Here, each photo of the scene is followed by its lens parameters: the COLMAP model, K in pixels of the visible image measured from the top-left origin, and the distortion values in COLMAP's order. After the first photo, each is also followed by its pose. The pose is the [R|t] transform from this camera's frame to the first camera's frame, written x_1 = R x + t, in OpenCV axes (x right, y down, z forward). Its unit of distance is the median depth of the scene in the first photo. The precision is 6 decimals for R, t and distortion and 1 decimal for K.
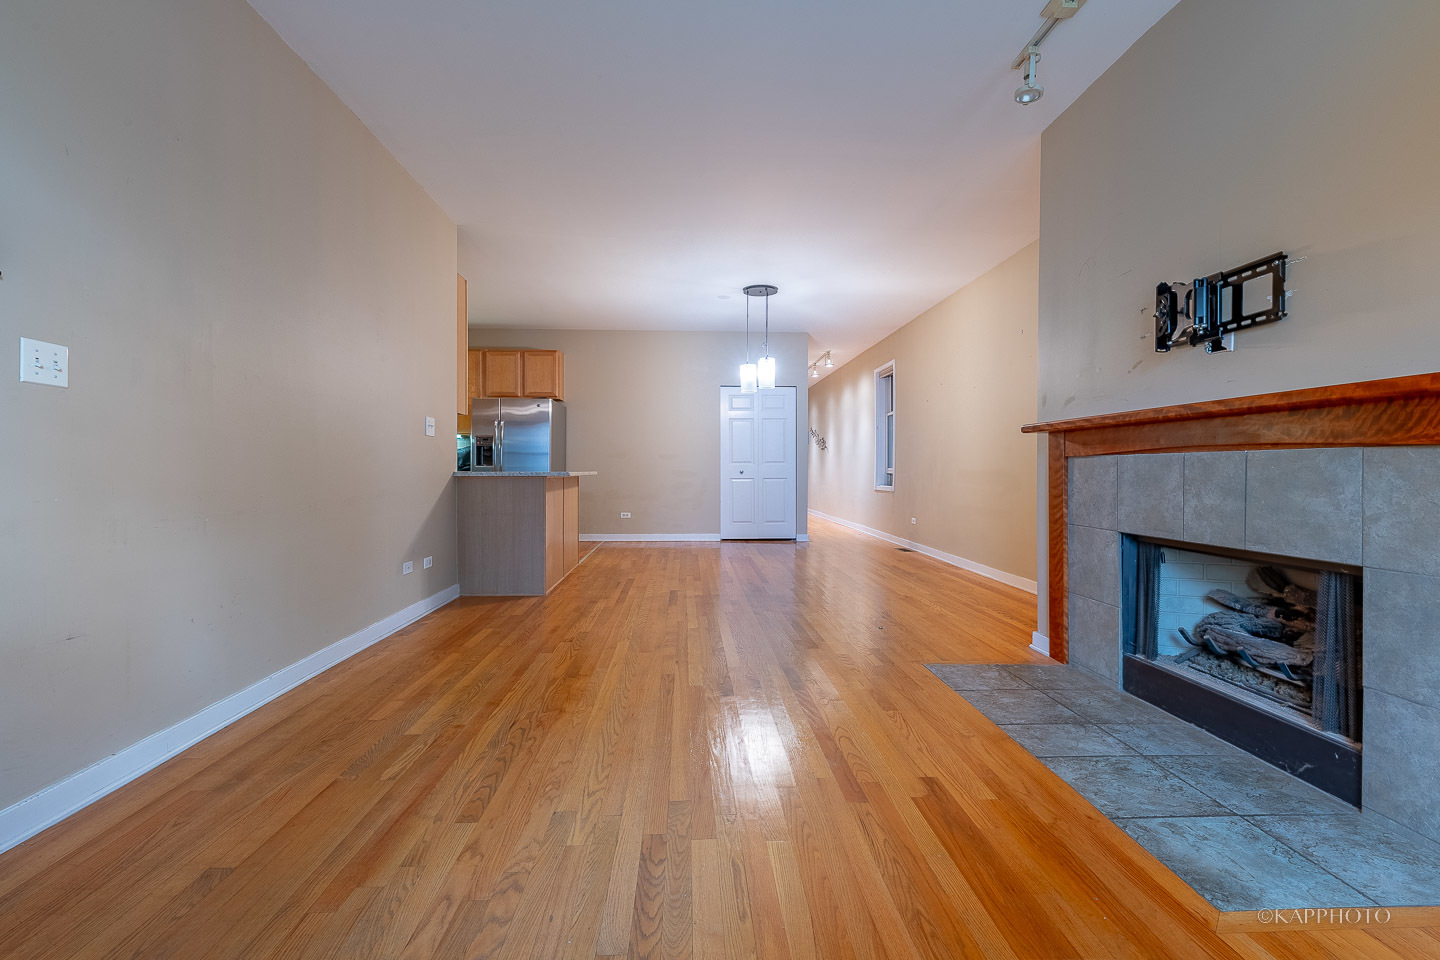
lens RADIAL K [[567.3, 0, 689.5], [0, 567.3, 468.5], [0, 0, 1]] dist [-0.000422, -0.000582]
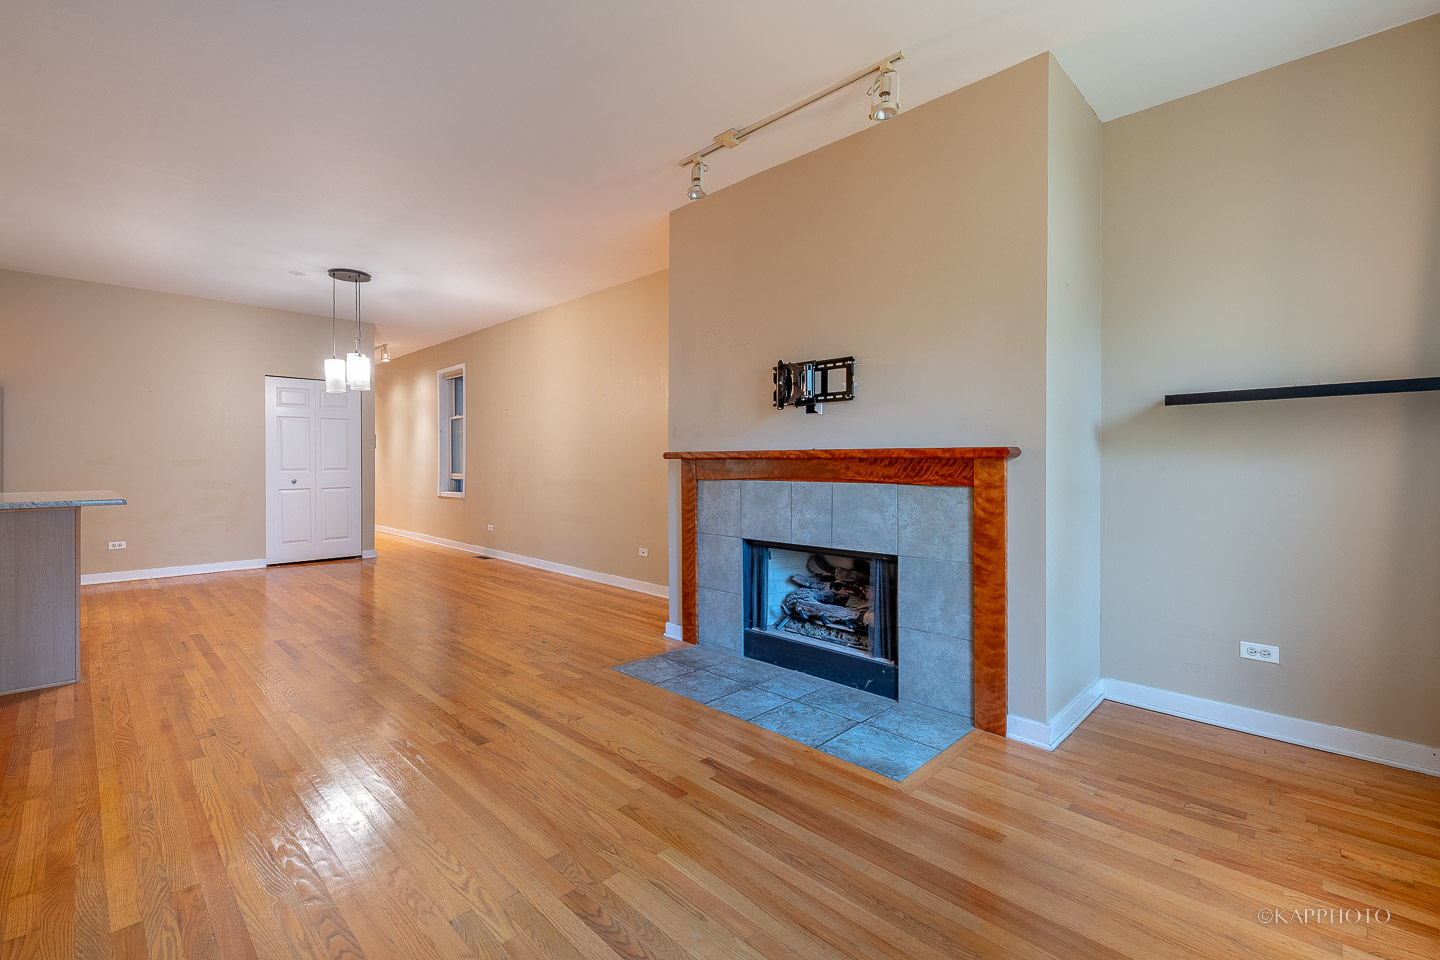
lens RADIAL K [[621.5, 0, 590.7], [0, 621.5, 462.0], [0, 0, 1]] dist [-0.002063, -0.000180]
pose [[0.788871, -0.002221, 0.614554, -0.486061], [0.003539, 0.999993, -0.000928, -0.077760], [-0.614548, 0.002907, 0.788874, 0.077859]]
